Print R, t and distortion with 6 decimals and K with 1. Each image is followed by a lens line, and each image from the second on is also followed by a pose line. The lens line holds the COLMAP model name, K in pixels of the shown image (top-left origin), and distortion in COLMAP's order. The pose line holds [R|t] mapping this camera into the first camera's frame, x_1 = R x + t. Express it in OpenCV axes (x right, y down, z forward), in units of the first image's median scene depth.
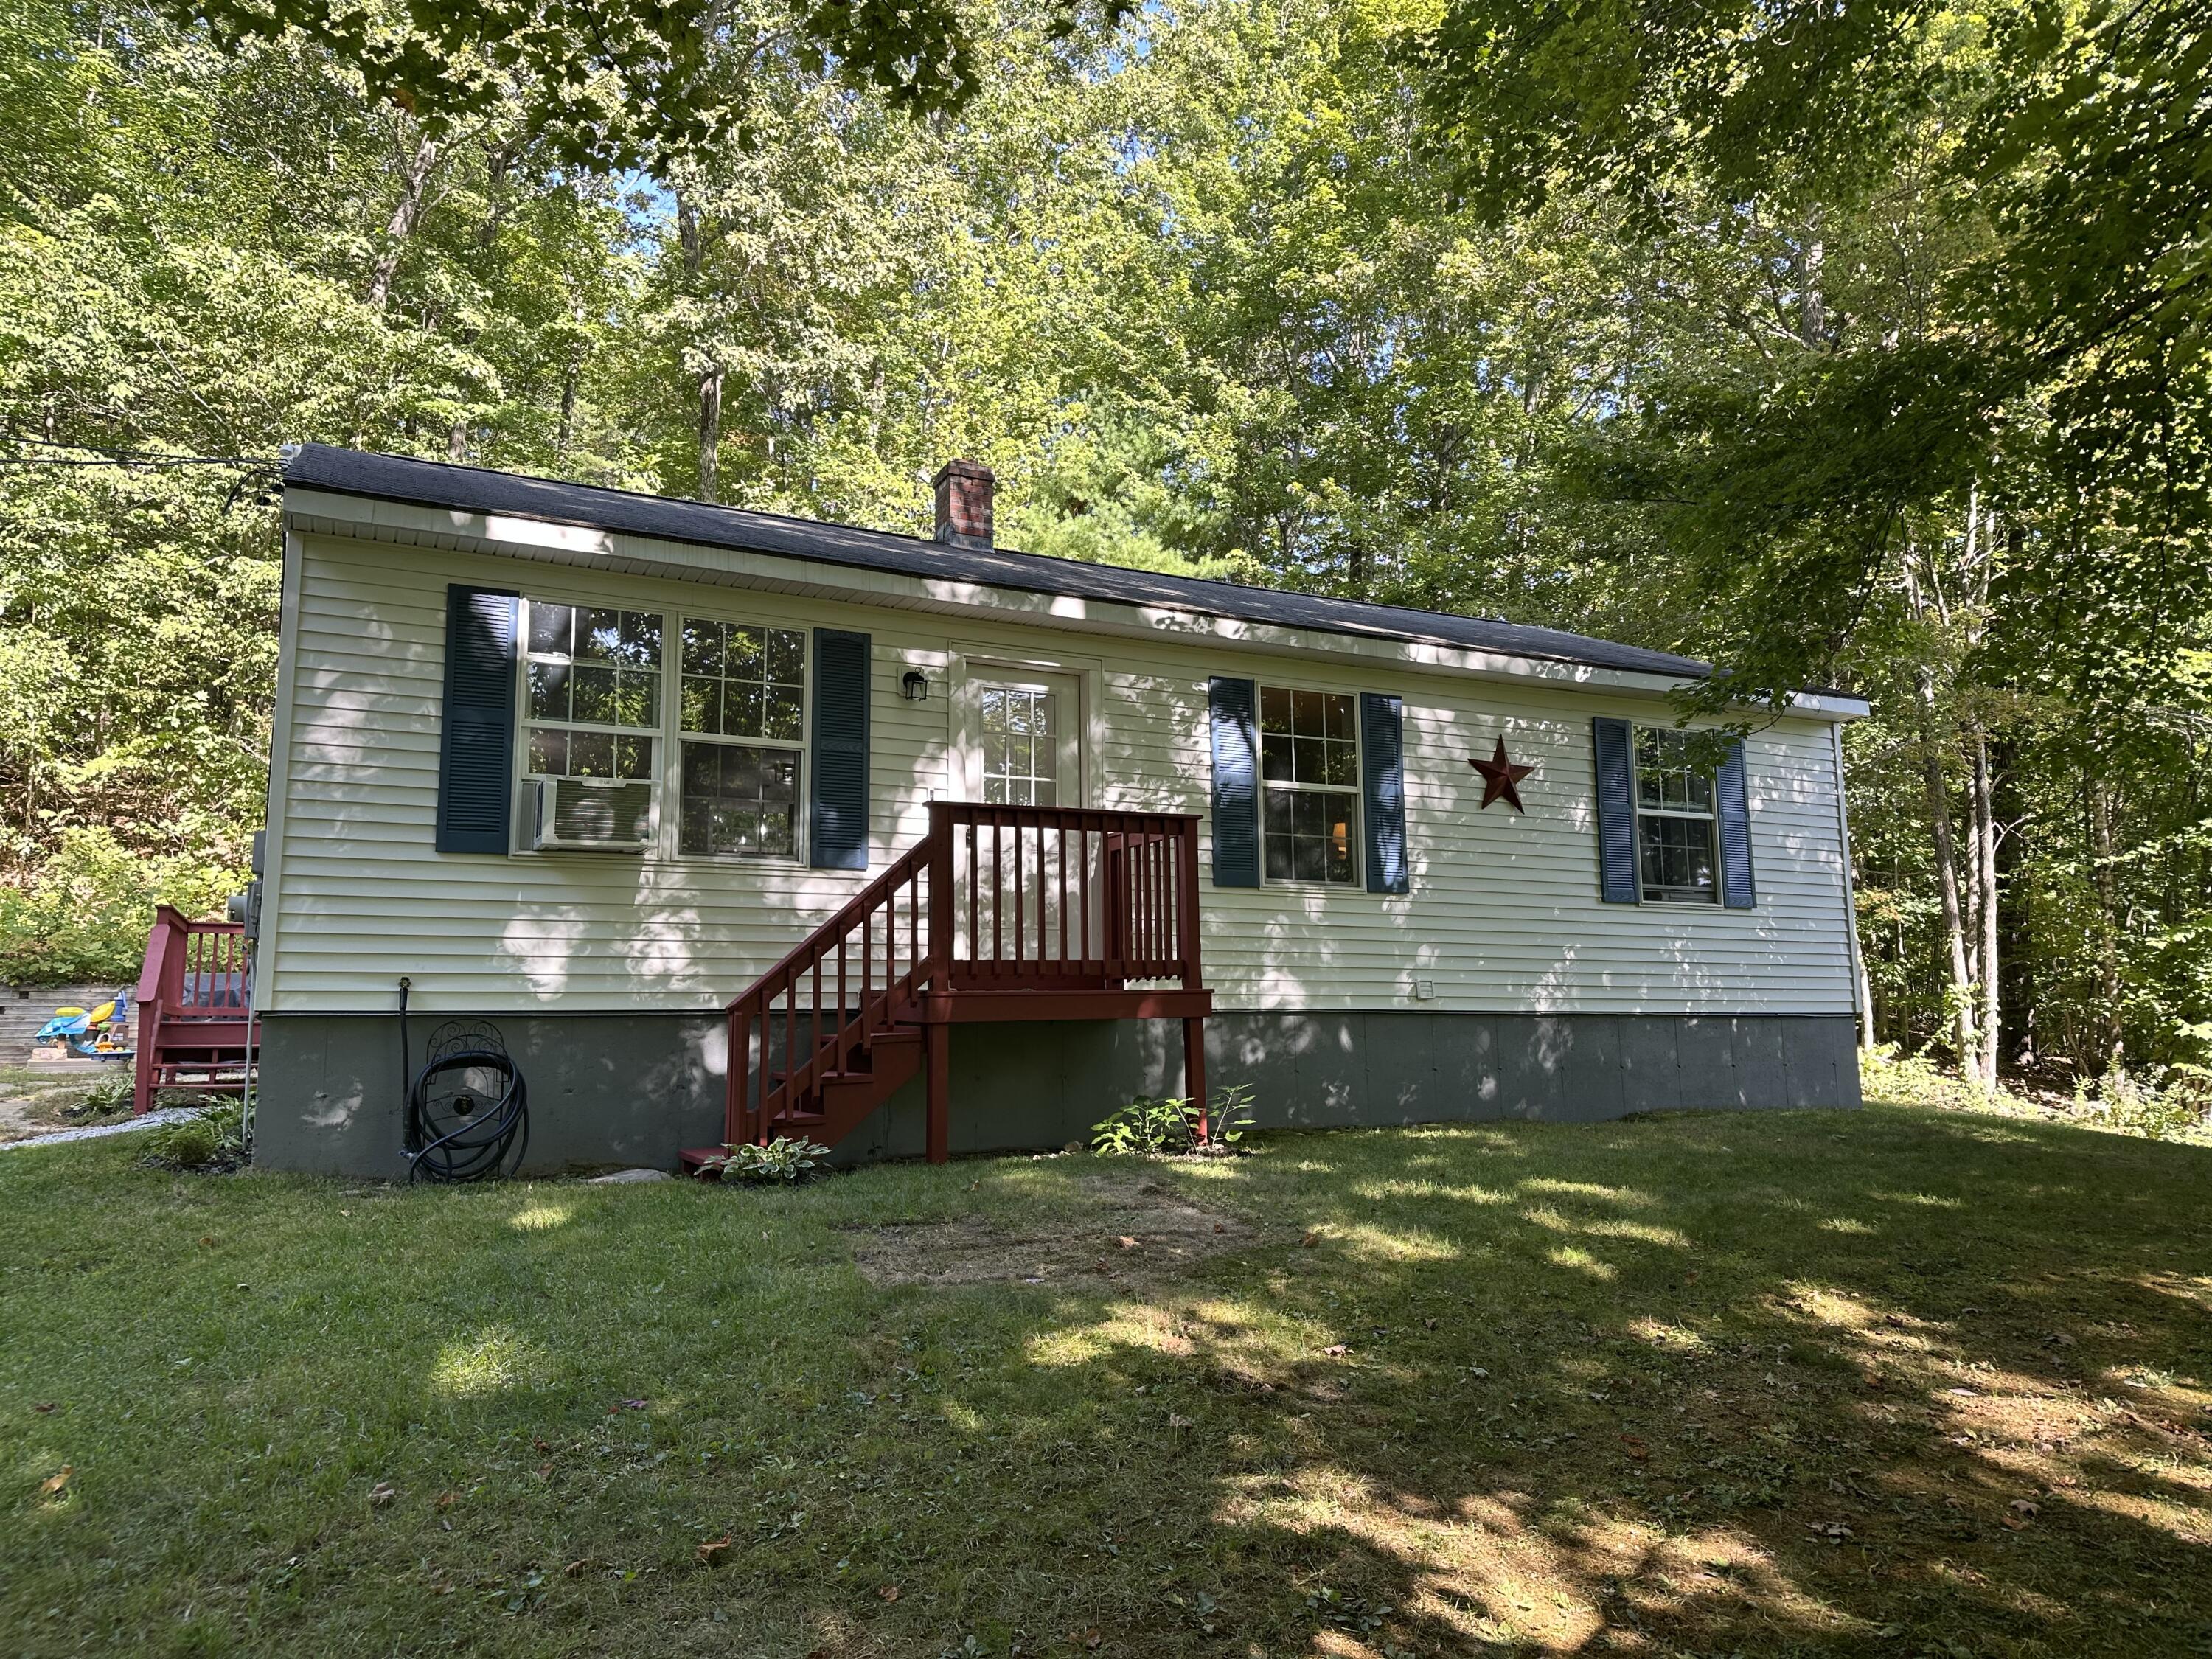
lens RADIAL K [[1522.9, 0, 1131.8], [0, 1522.9, 821.3], [0, 0, 1]] dist [0.090974, -0.135969]
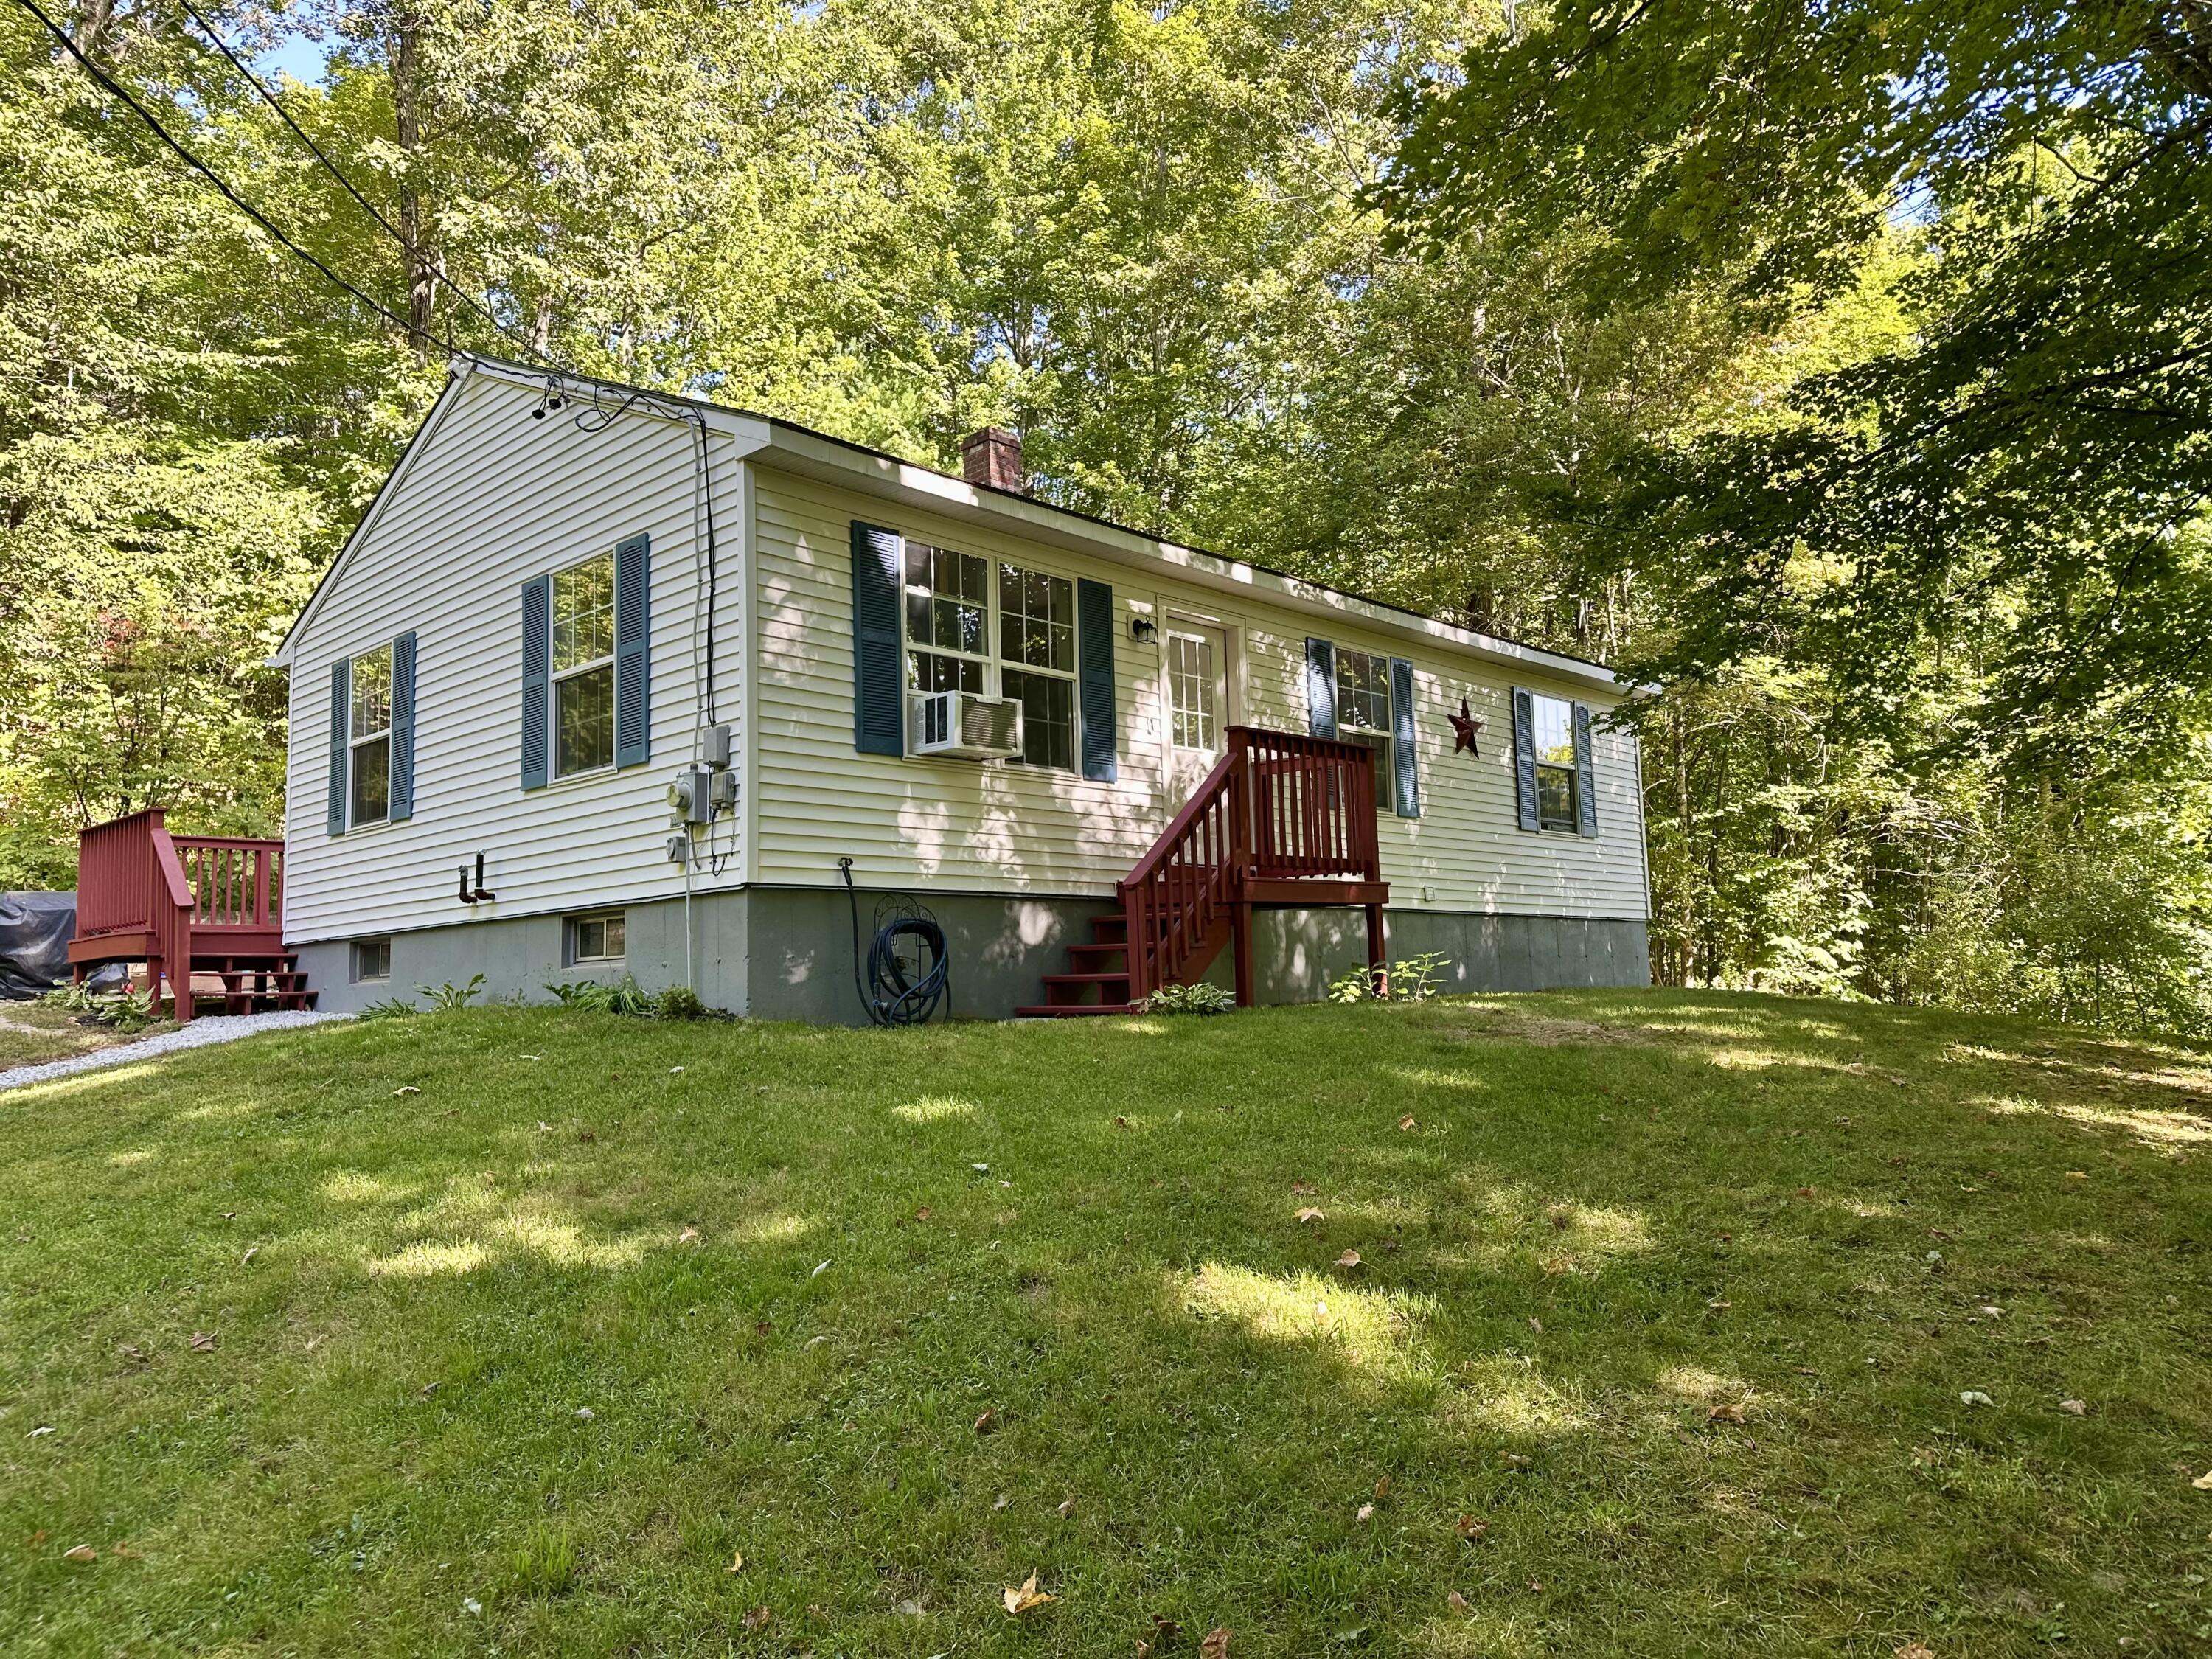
lens RADIAL K [[1522.9, 0, 1131.8], [0, 1522.9, 821.3], [0, 0, 1]] dist [0.090974, -0.135969]
pose [[0.942194, 0.019467, 0.334501, -0.503697], [-0.027441, 0.999440, 0.019129, 0.035141], [-0.333941, -0.027202, 0.942201, -0.120897]]
